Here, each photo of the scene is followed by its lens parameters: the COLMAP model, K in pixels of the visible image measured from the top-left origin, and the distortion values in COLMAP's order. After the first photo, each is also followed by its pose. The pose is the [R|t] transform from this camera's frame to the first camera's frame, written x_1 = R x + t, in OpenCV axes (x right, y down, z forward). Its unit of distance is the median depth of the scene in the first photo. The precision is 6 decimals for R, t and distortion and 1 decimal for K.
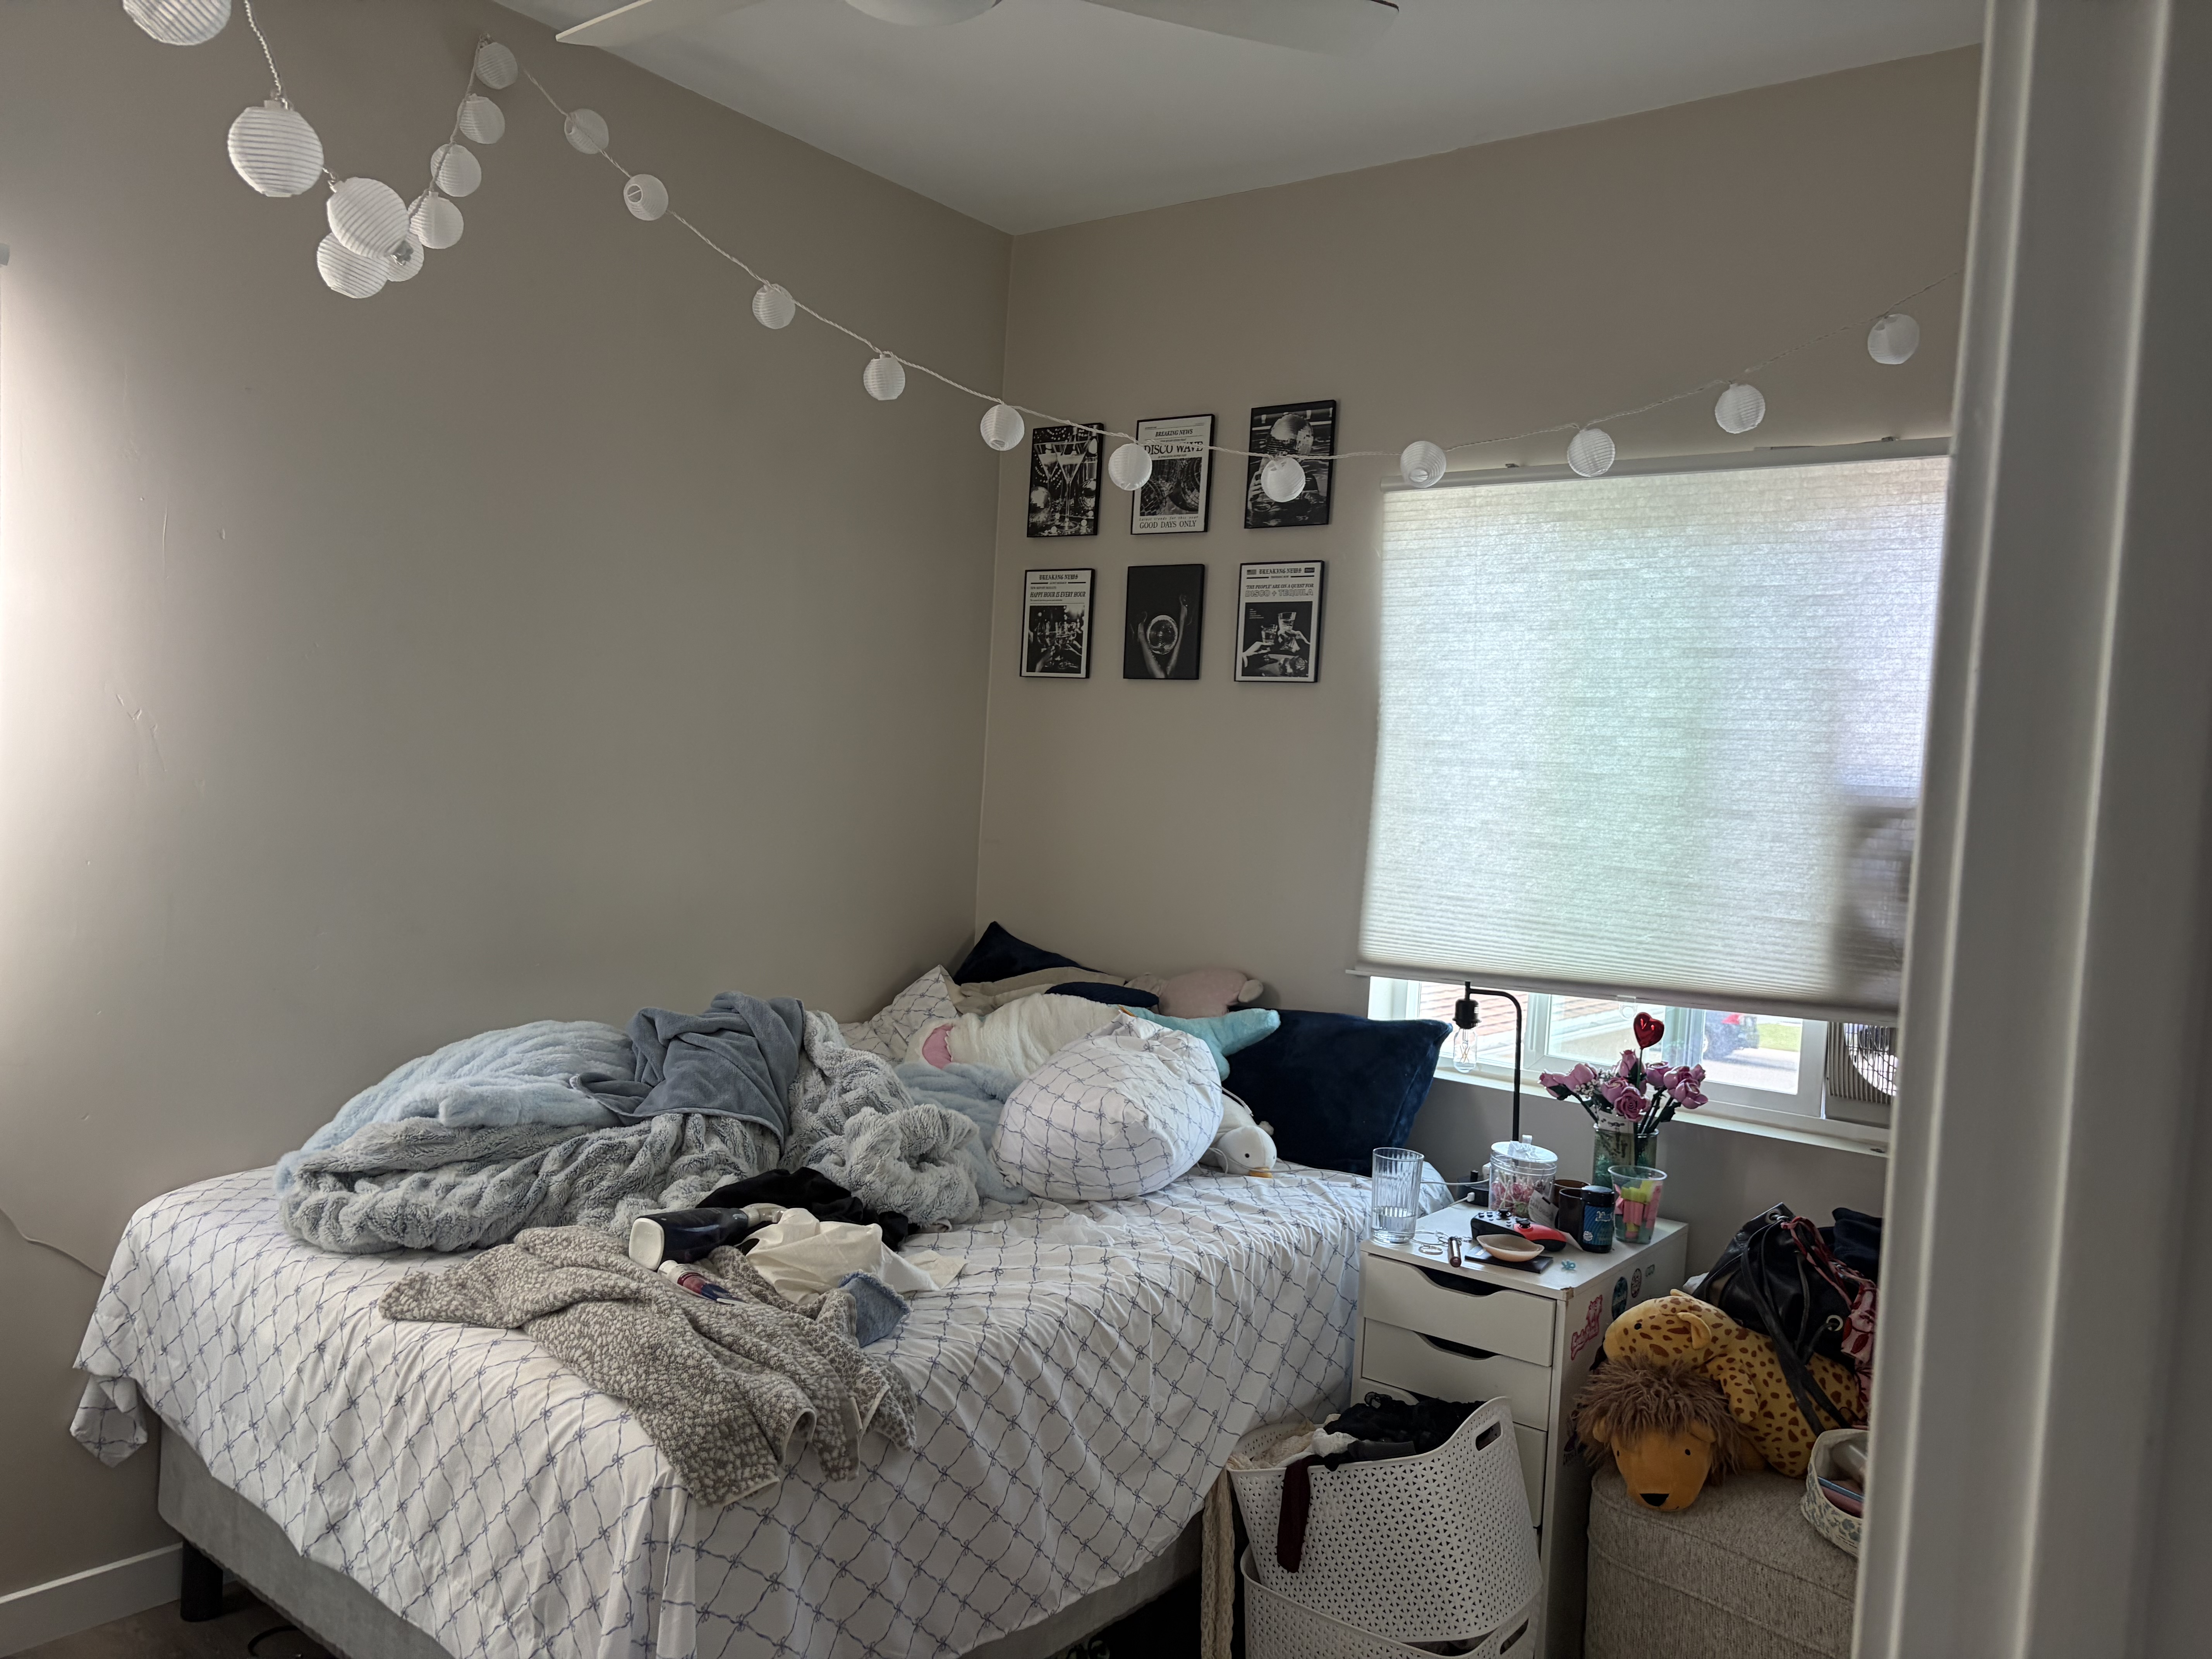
lens RADIAL K [[1663.9, 0, 1101.0], [0, 1663.9, 825.4], [0, 0, 1]] dist [0.056640, -0.062472]
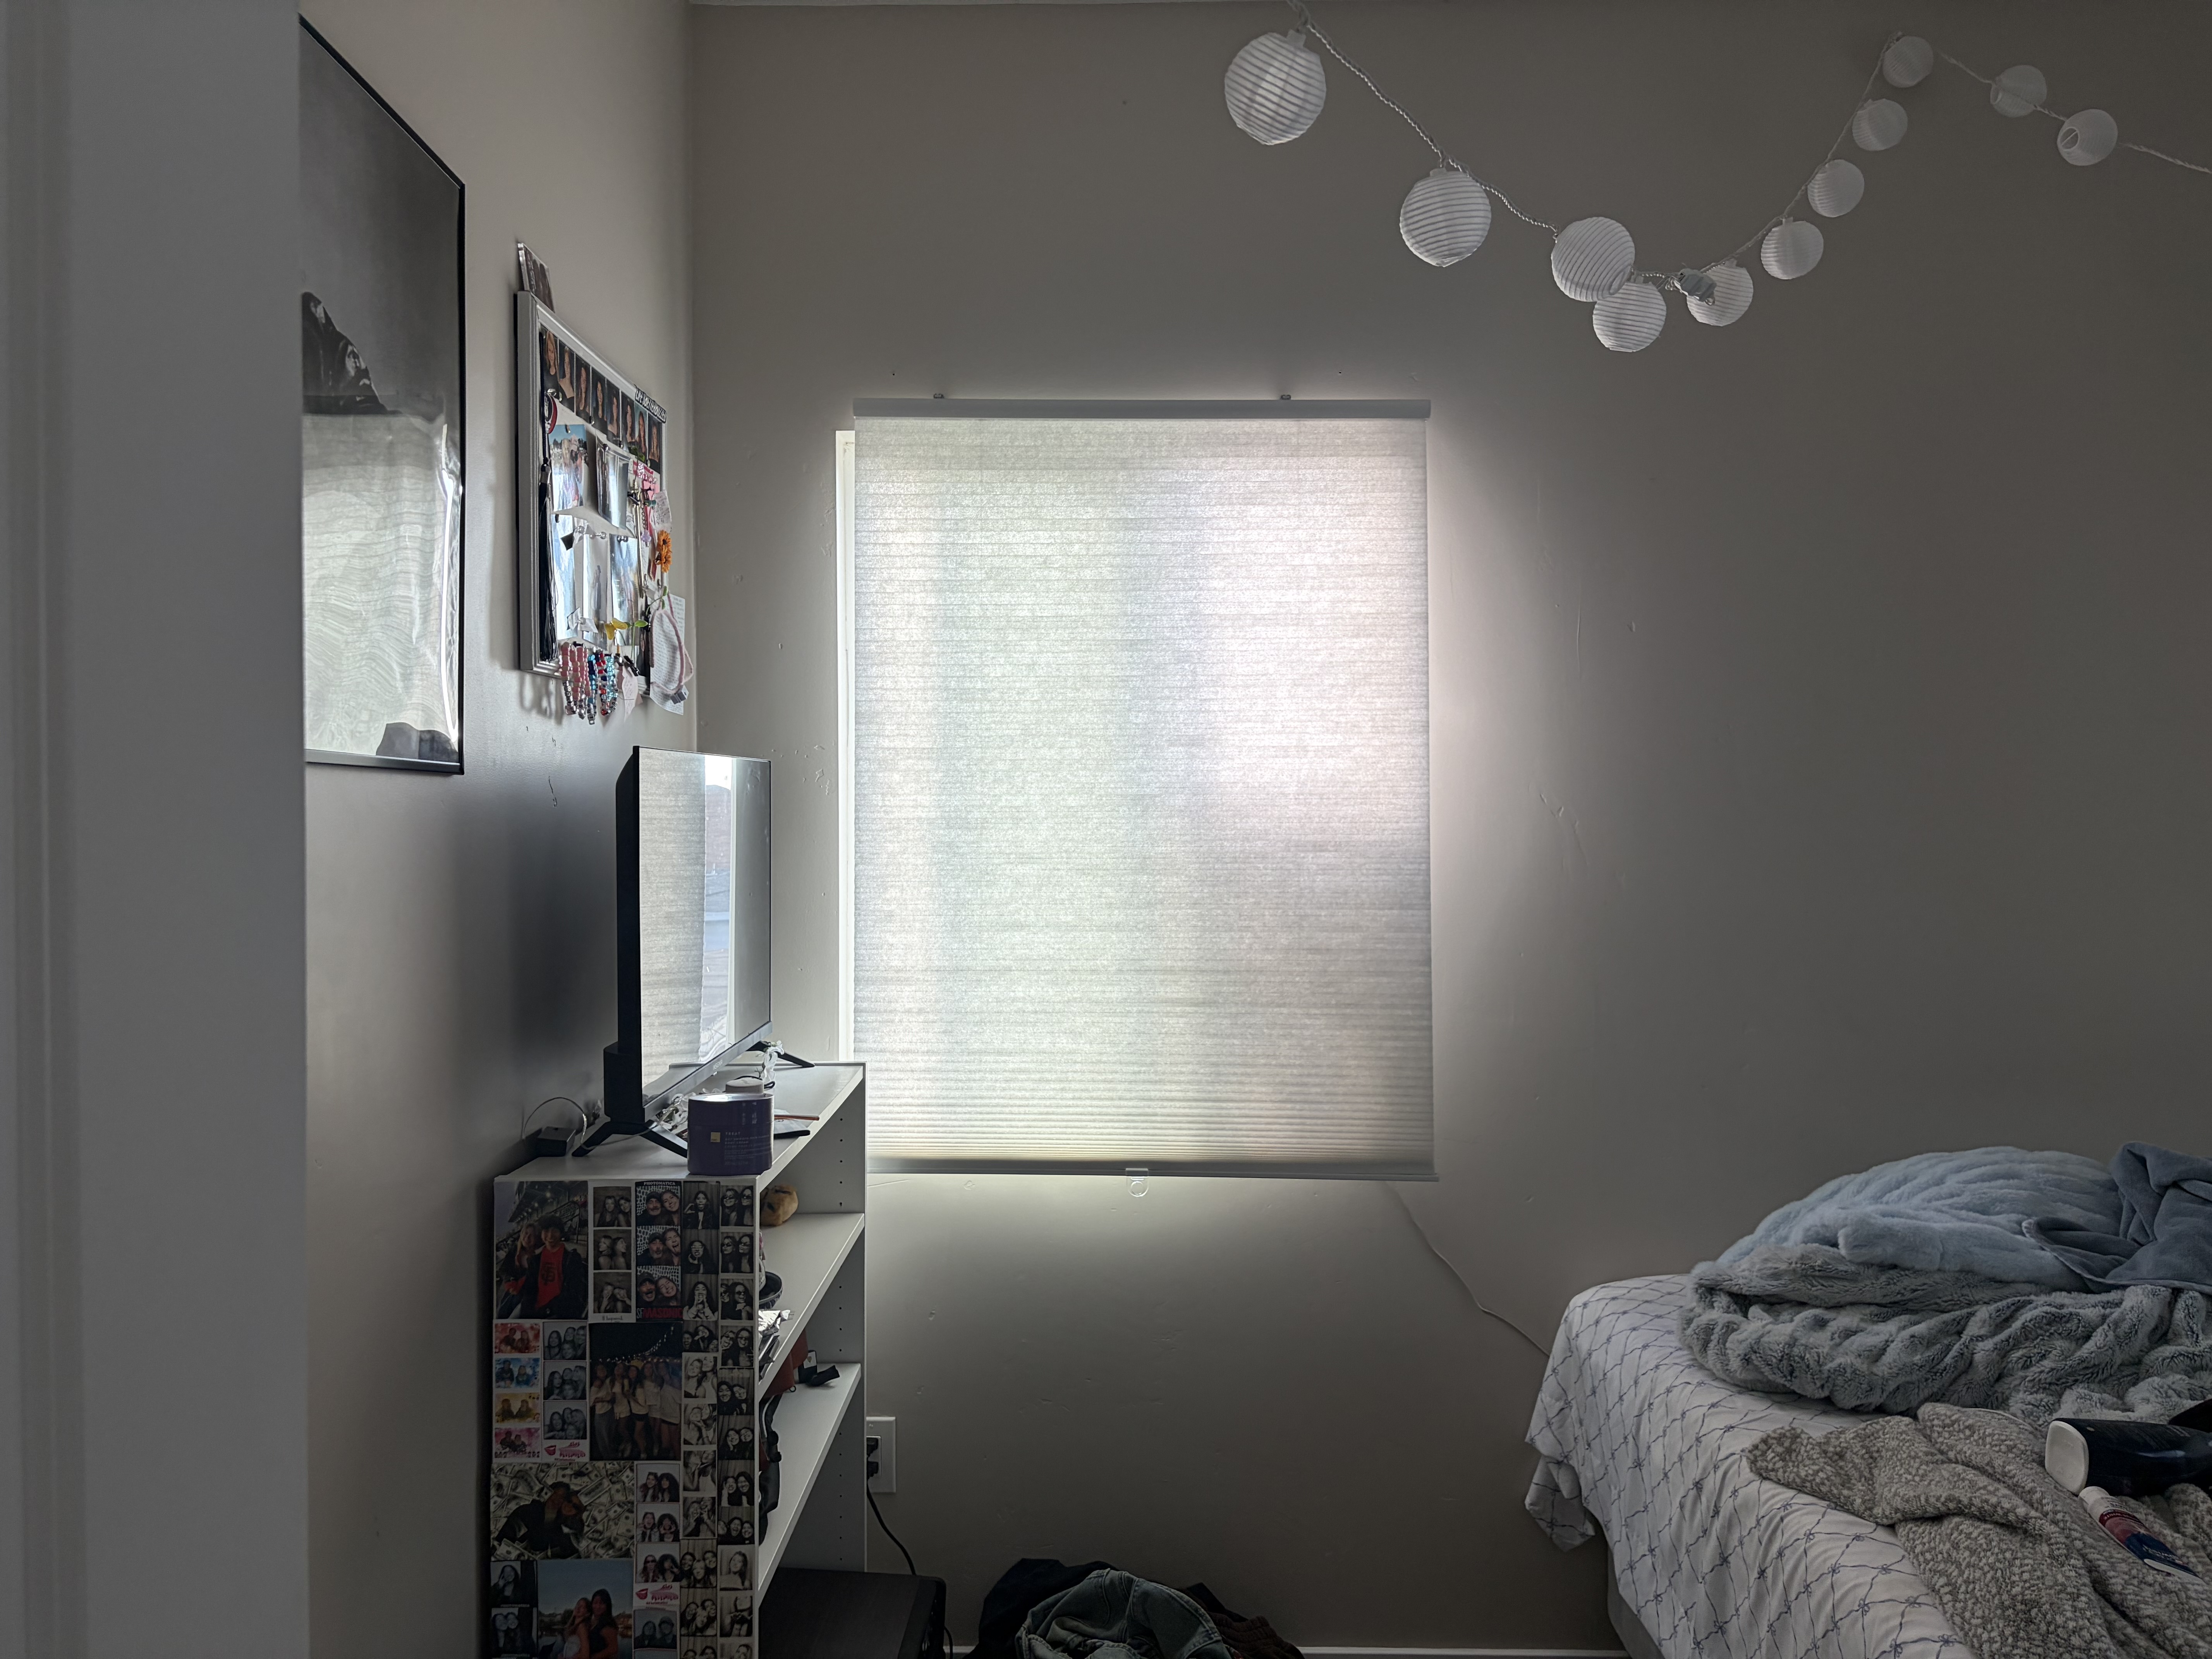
lens RADIAL K [[1663.9, 0, 1089.8], [0, 1663.9, 822.0], [0, 0, 1]] dist [0.056640, -0.062472]
pose [[0.610537, -0.062348, -0.789530, 0.072776], [0.018401, 0.997744, -0.064561, 0.002234], [0.791774, 0.024889, 0.610307, 0.154714]]
